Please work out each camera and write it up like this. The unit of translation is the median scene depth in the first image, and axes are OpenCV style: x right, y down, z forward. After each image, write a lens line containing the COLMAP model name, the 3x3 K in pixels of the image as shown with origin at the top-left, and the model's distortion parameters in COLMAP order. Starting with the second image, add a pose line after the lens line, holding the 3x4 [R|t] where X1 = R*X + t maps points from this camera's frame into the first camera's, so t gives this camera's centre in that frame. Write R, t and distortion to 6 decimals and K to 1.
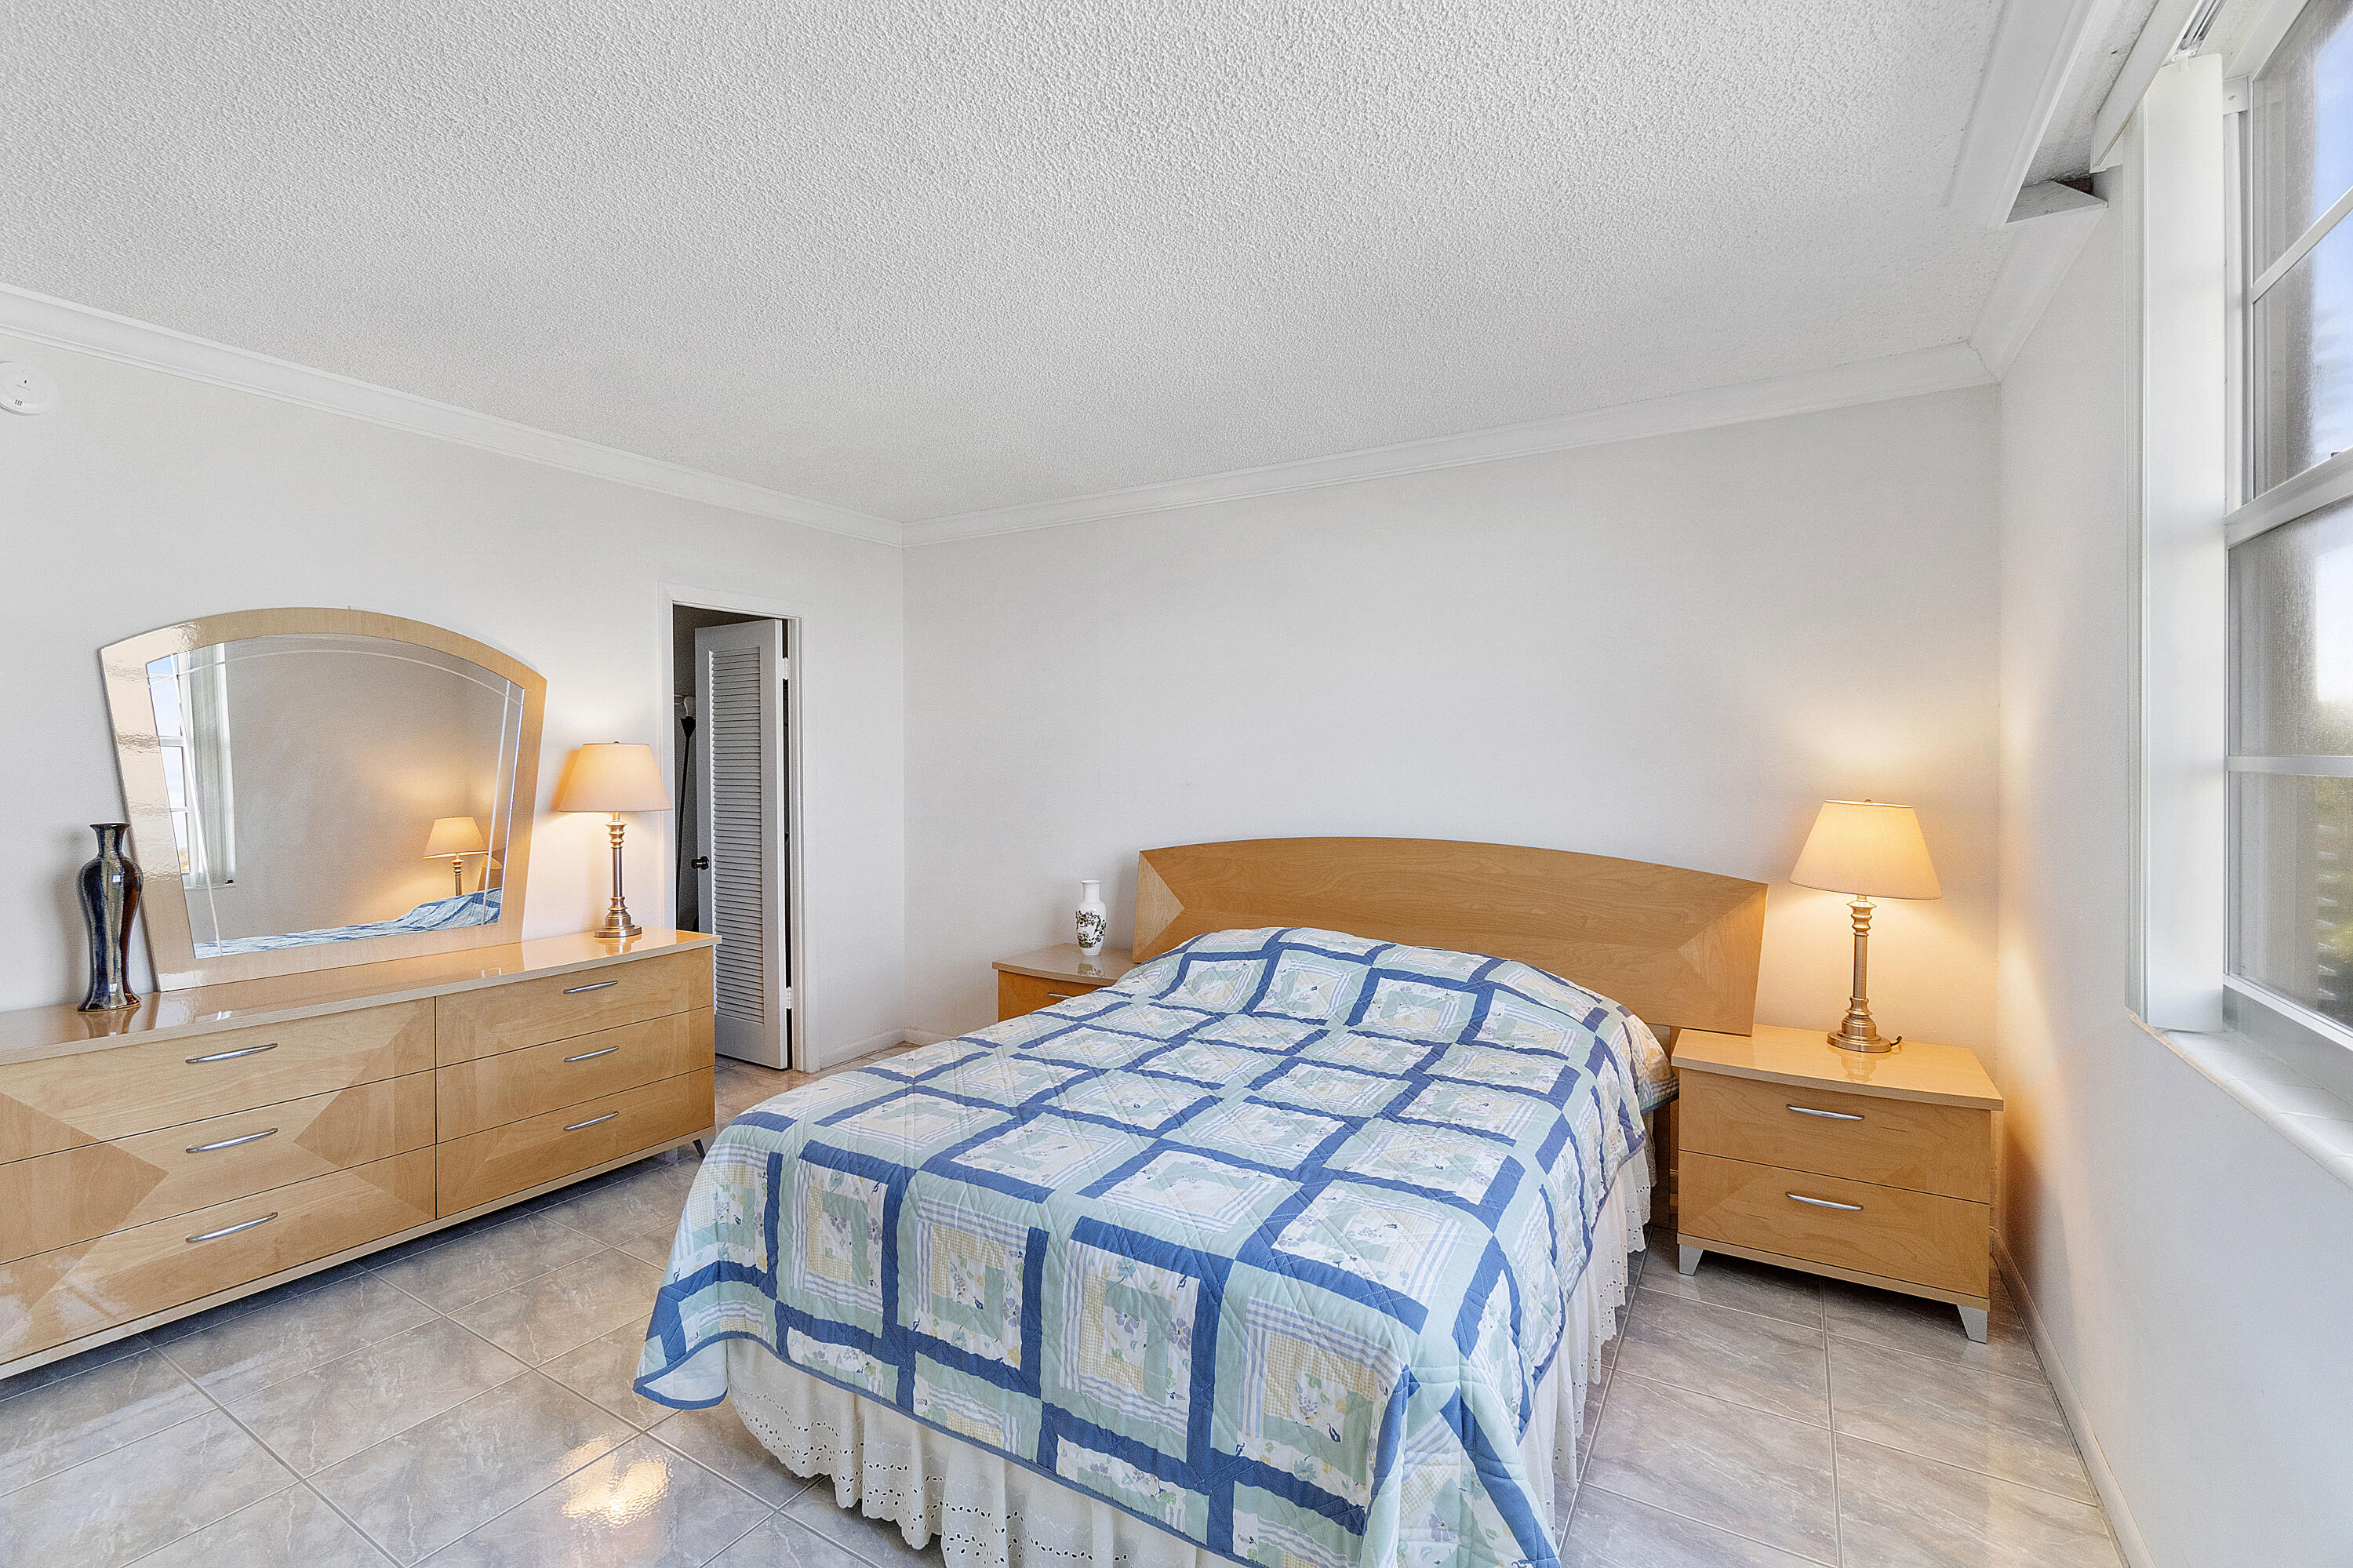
lens RADIAL K [[1017.2, 0, 1176.5], [0, 1017.2, 784.0], [0, 0, 1]] dist [0.000849, 0.000033]
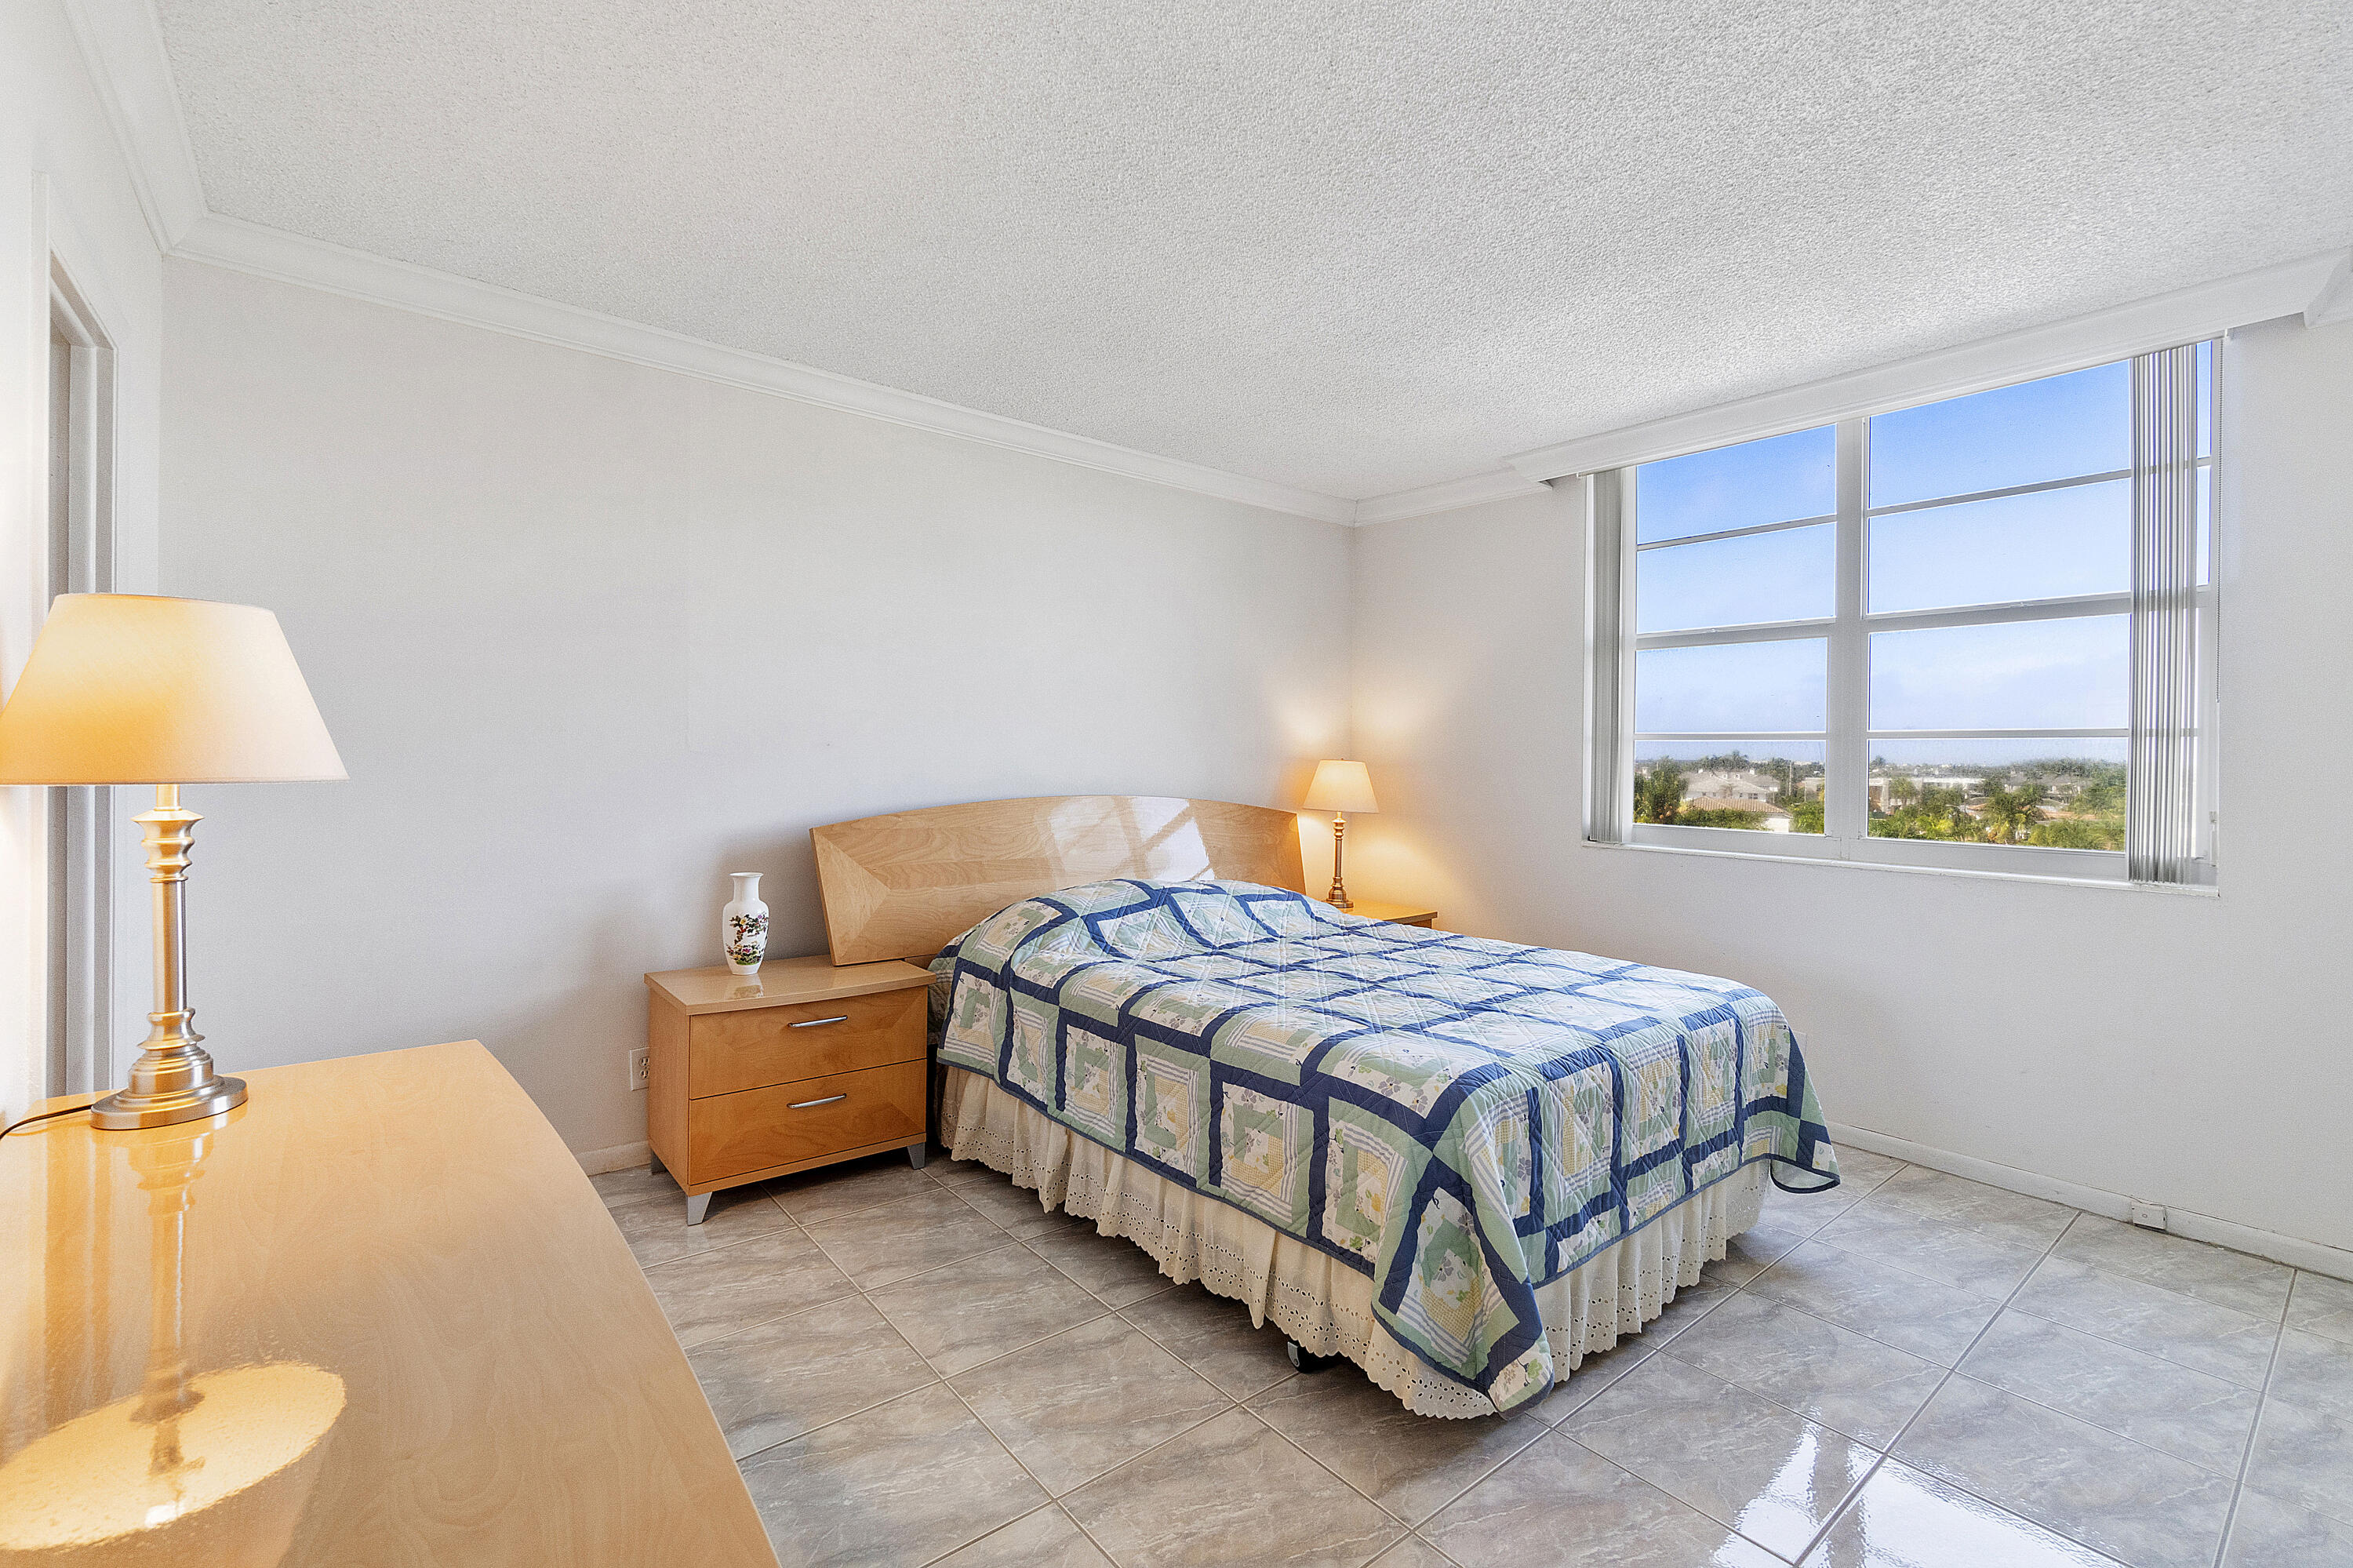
lens RADIAL K [[1017.2, 0, 1176.5], [0, 1017.2, 784.0], [0, 0, 1]] dist [0.000849, 0.000033]
pose [[0.332608, -0.015675, 0.942935, -0.779674], [0.000682, 0.999866, 0.016381, 0.021173], [-0.943065, -0.004805, 0.332574, 0.531028]]
